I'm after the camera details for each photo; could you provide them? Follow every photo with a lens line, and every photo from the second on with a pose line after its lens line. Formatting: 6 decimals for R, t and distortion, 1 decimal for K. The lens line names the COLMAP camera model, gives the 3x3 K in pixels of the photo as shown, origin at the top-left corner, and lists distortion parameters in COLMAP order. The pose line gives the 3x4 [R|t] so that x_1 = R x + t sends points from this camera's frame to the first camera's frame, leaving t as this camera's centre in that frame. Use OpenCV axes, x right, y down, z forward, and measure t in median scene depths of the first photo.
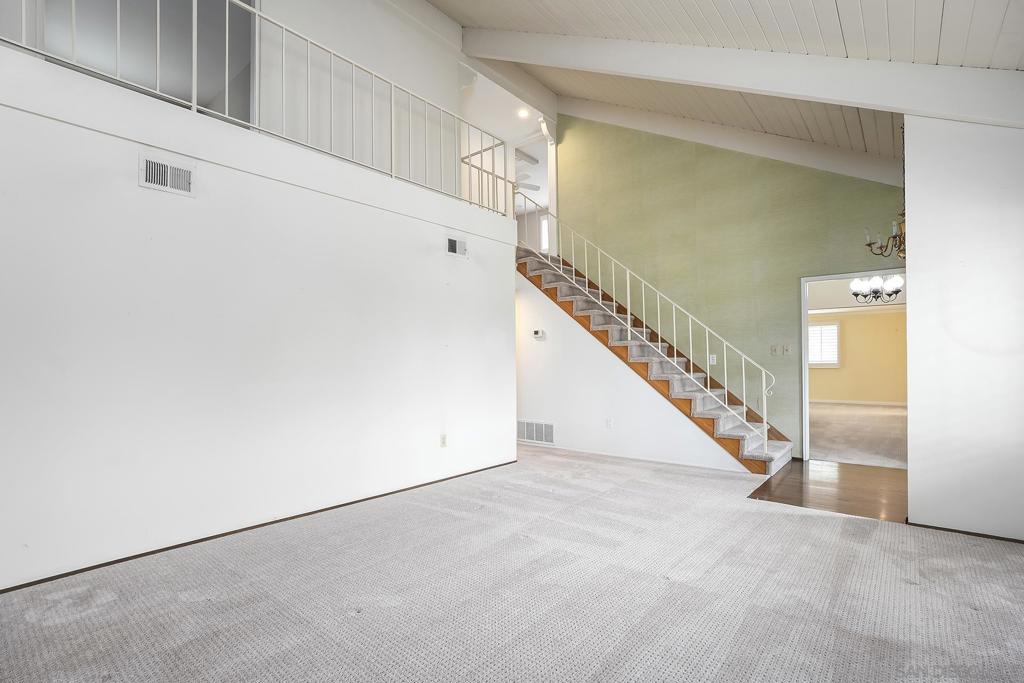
lens RADIAL K [[489.2, 0, 519.5], [0, 489.2, 360.9], [0, 0, 1]] dist [0.030176, 0.000003]
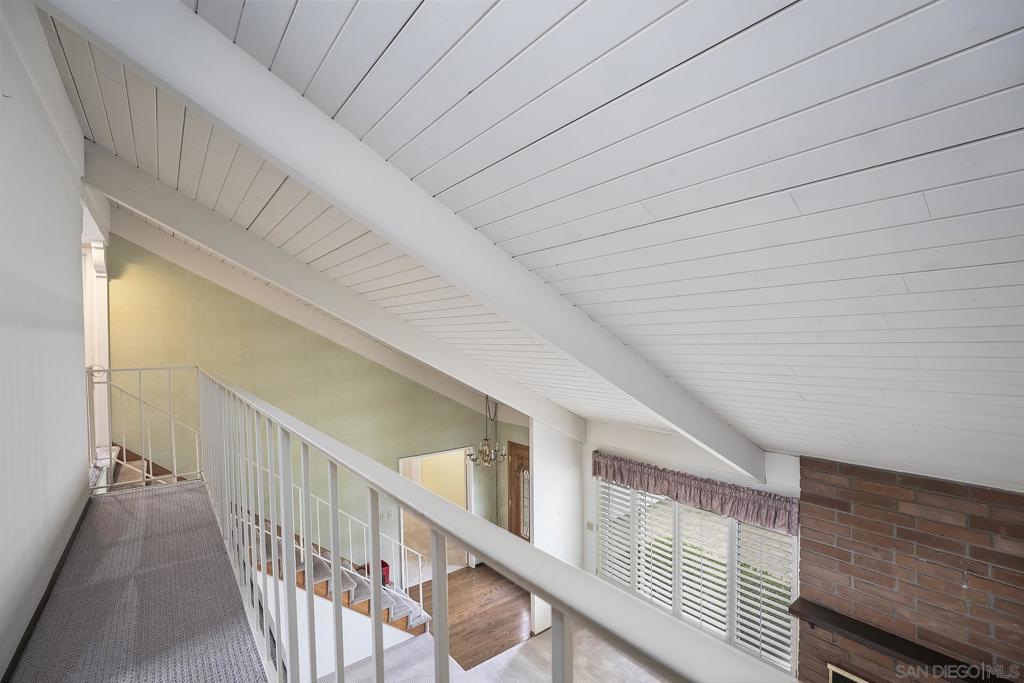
lens RADIAL K [[476.2, 0, 513.0], [0, 476.2, 350.2], [0, 0, 1]] dist [-0.030192, 0.014264]
pose [[0.247310, -0.025020, 0.968613, -0.883503], [0.007362, 0.999686, 0.023942, -0.741661], [-0.968909, 0.001210, 0.247416, 0.608518]]
